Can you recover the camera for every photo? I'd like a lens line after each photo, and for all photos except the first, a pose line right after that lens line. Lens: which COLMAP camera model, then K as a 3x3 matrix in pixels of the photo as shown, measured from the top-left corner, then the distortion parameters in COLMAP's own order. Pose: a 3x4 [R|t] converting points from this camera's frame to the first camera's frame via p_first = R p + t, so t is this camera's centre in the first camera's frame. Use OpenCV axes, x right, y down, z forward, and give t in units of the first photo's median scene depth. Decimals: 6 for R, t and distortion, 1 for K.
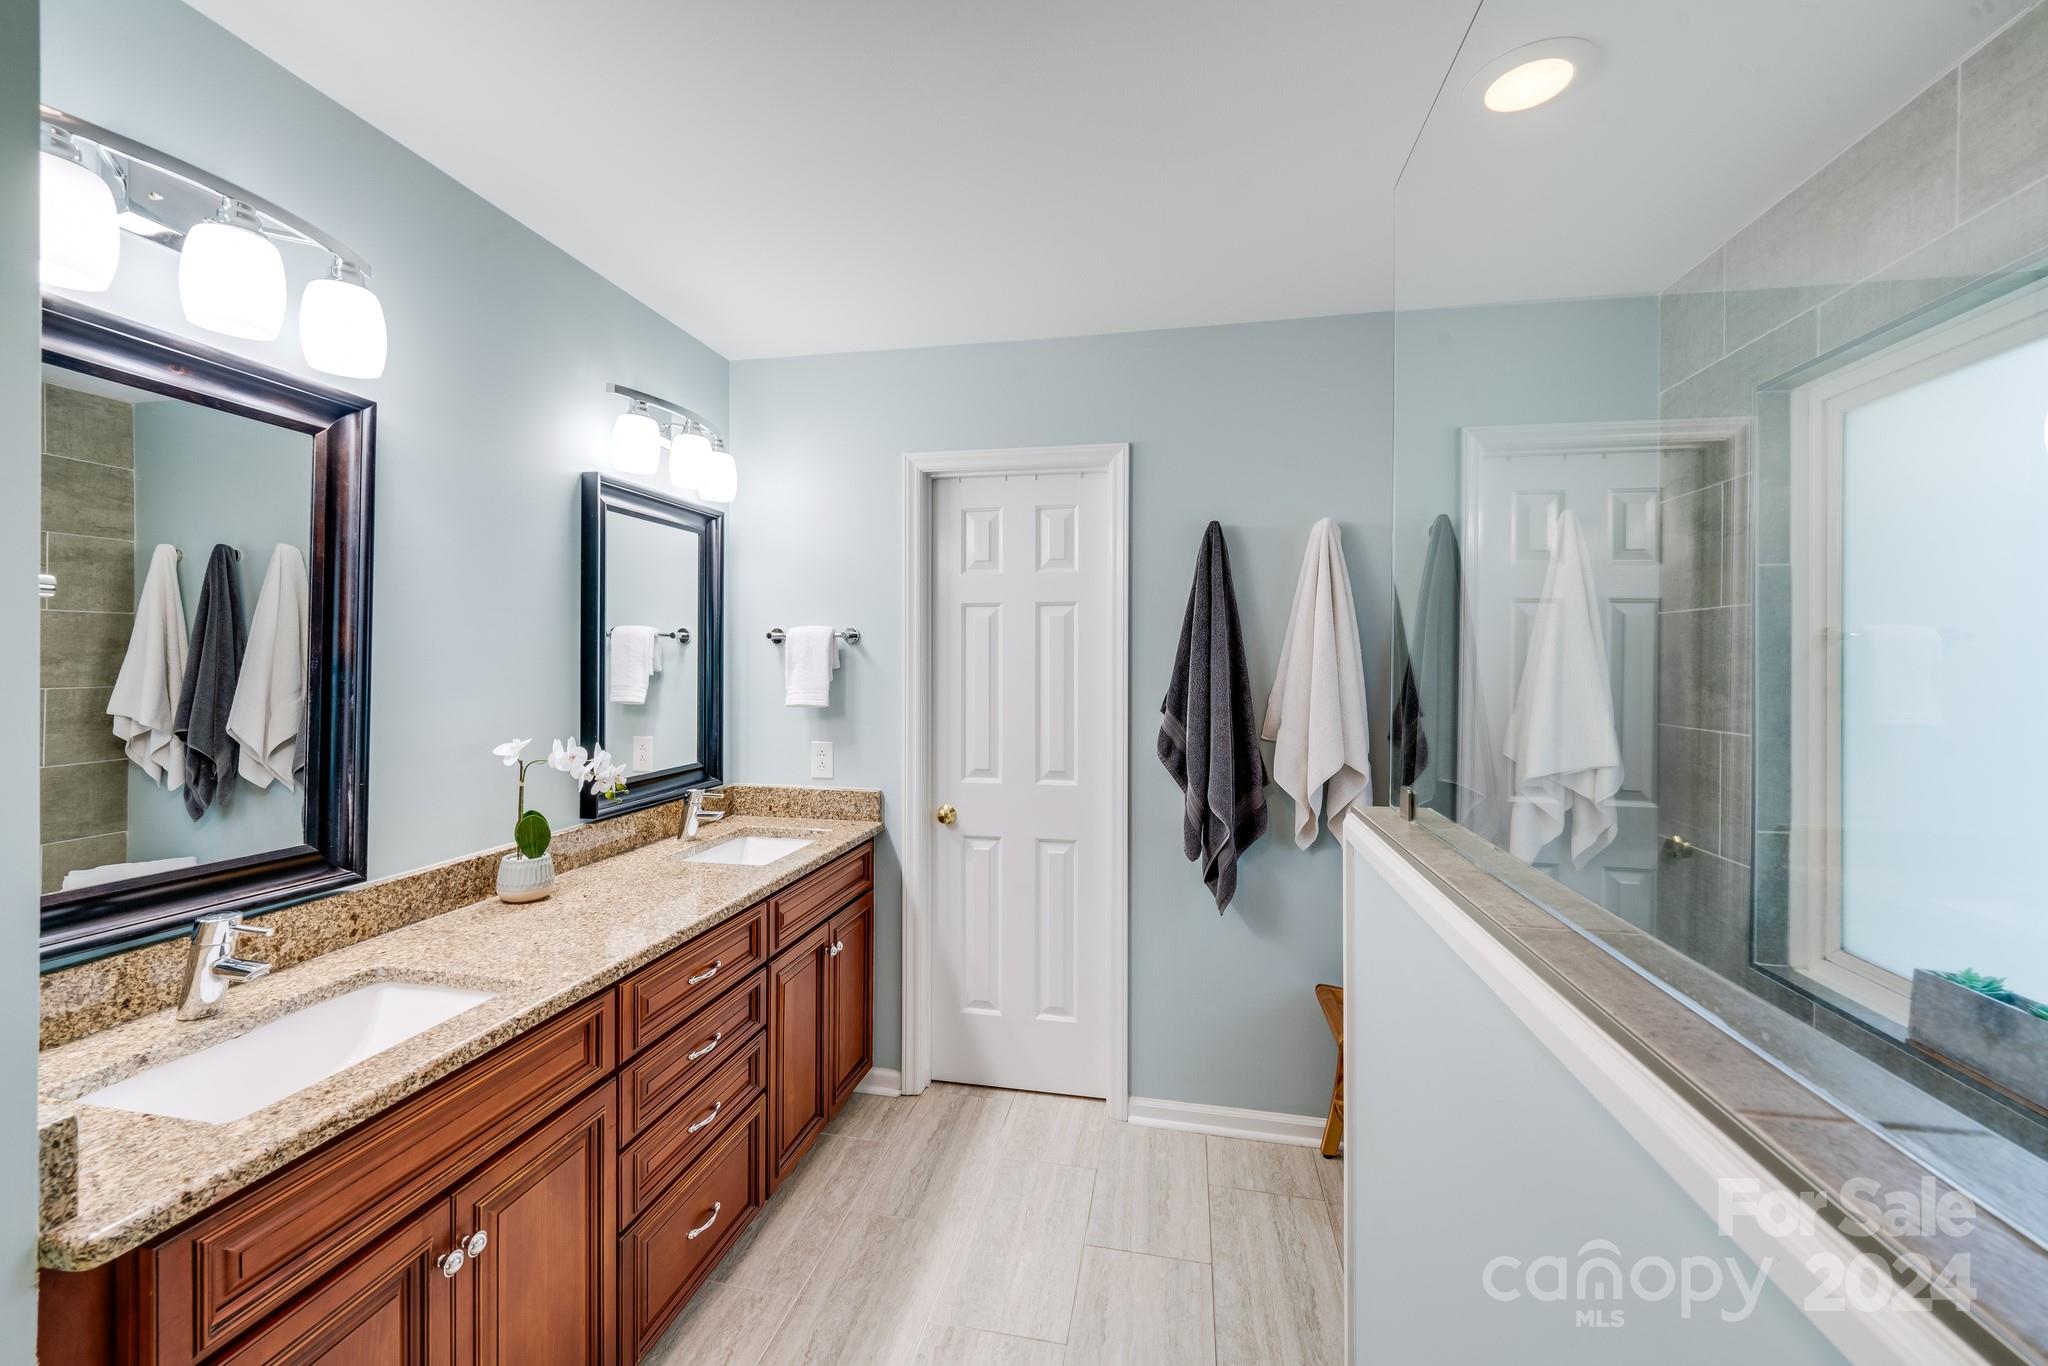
lens RADIAL K [[842.0, 0, 1007.6], [0, 842.0, 656.5], [0, 0, 1]] dist [-0.024015, -0.000751]
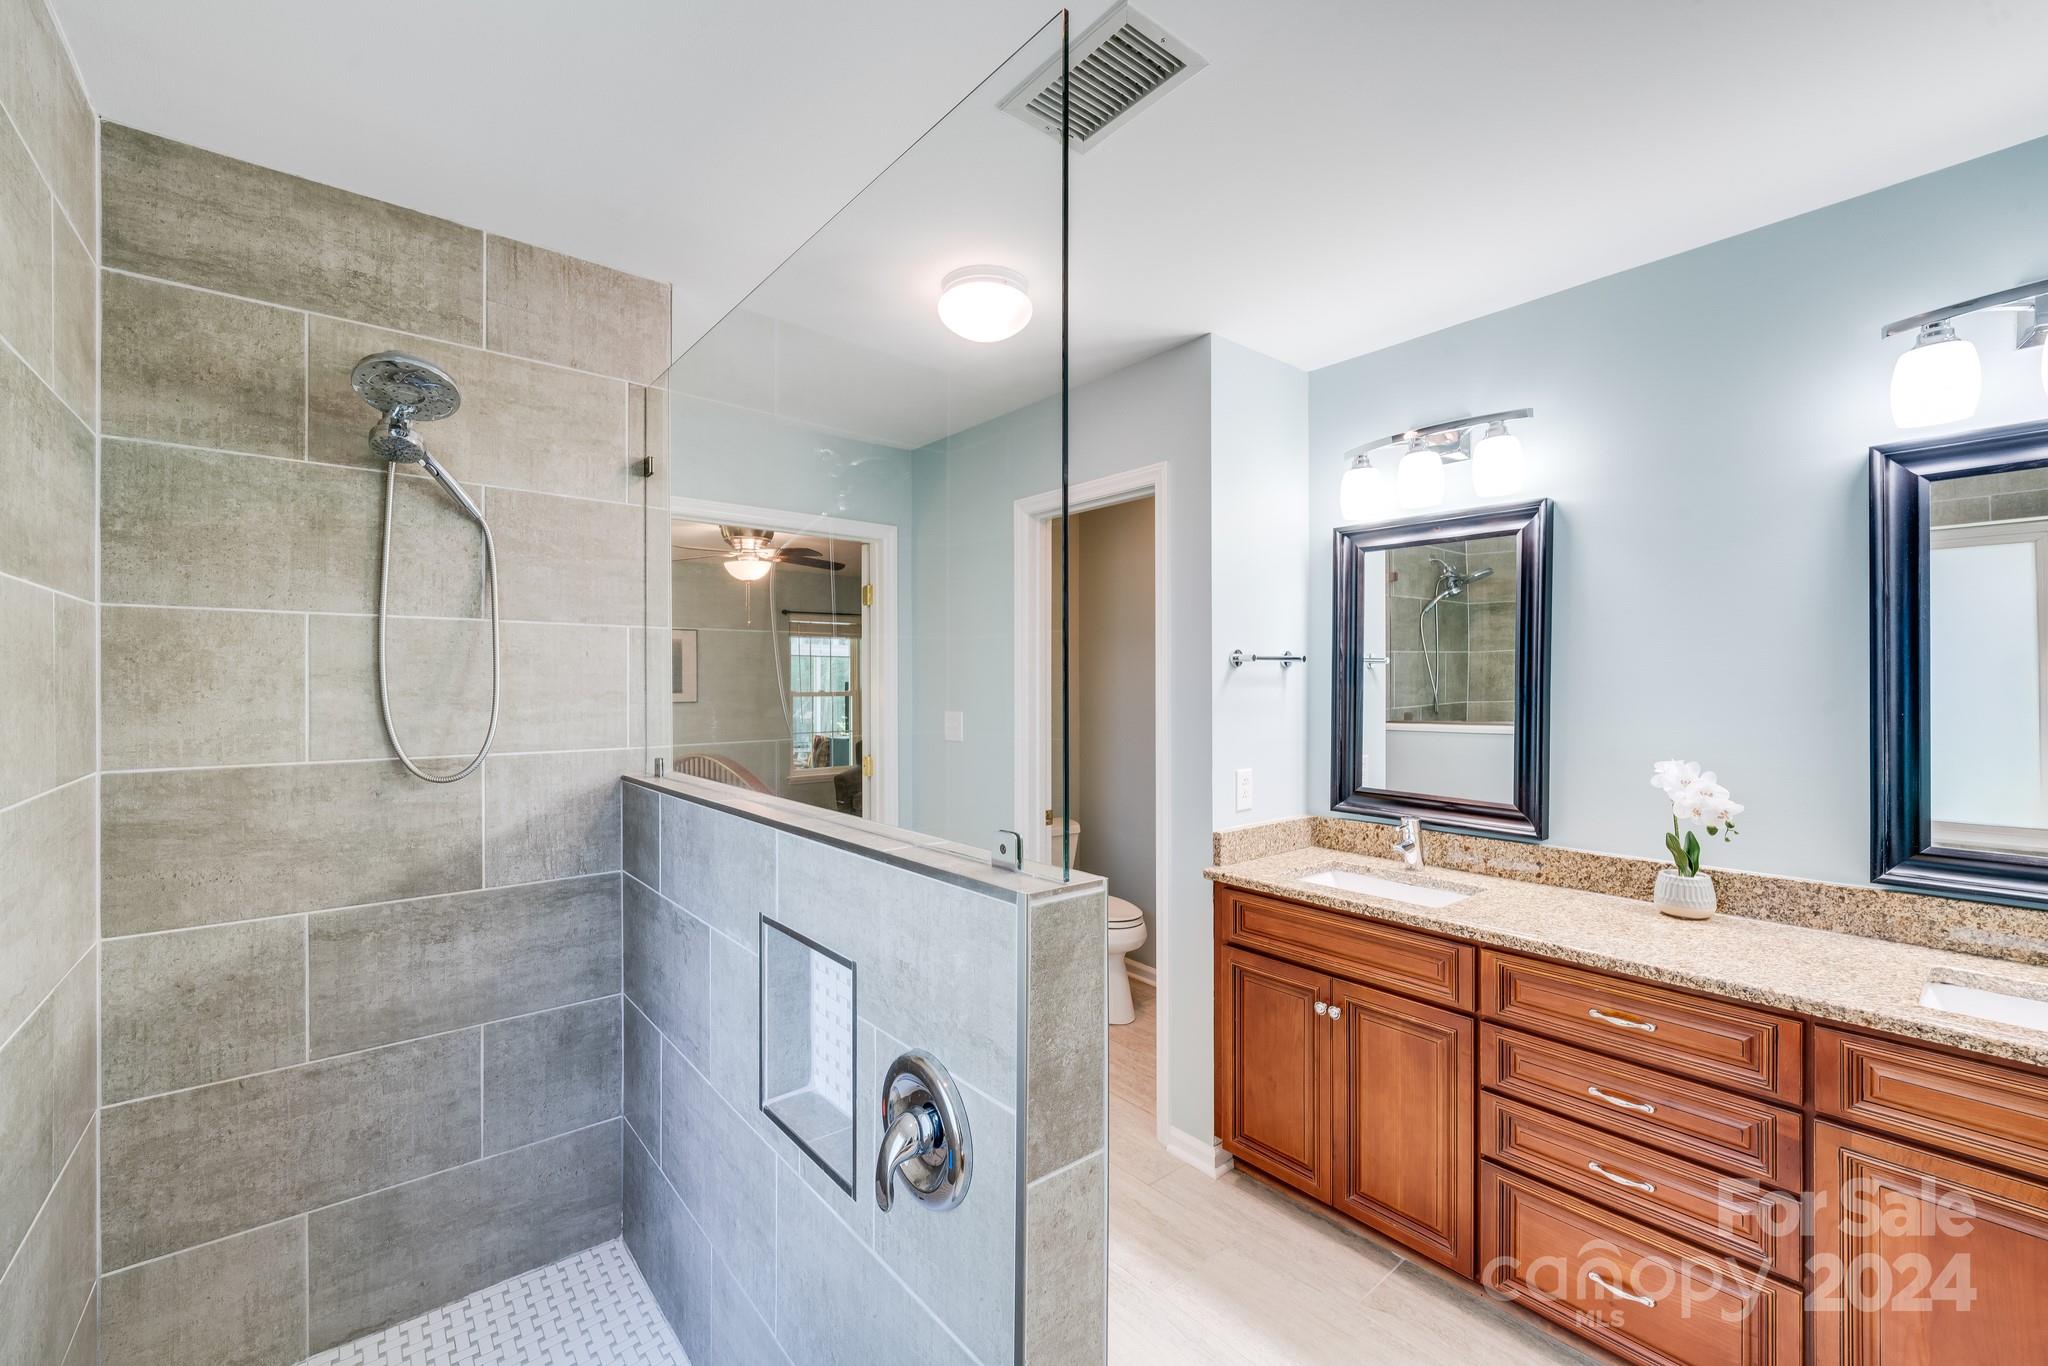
lens RADIAL K [[842.0, 0, 1025.5], [0, 842.0, 679.6], [0, 0, 1]] dist [-0.024015, -0.000751]
pose [[-0.630518, -0.001255, -0.776174, 0.888229], [0.000404, 0.999998, -0.001944, -0.001087], [0.776175, -0.001539, -0.630516, 1.224668]]
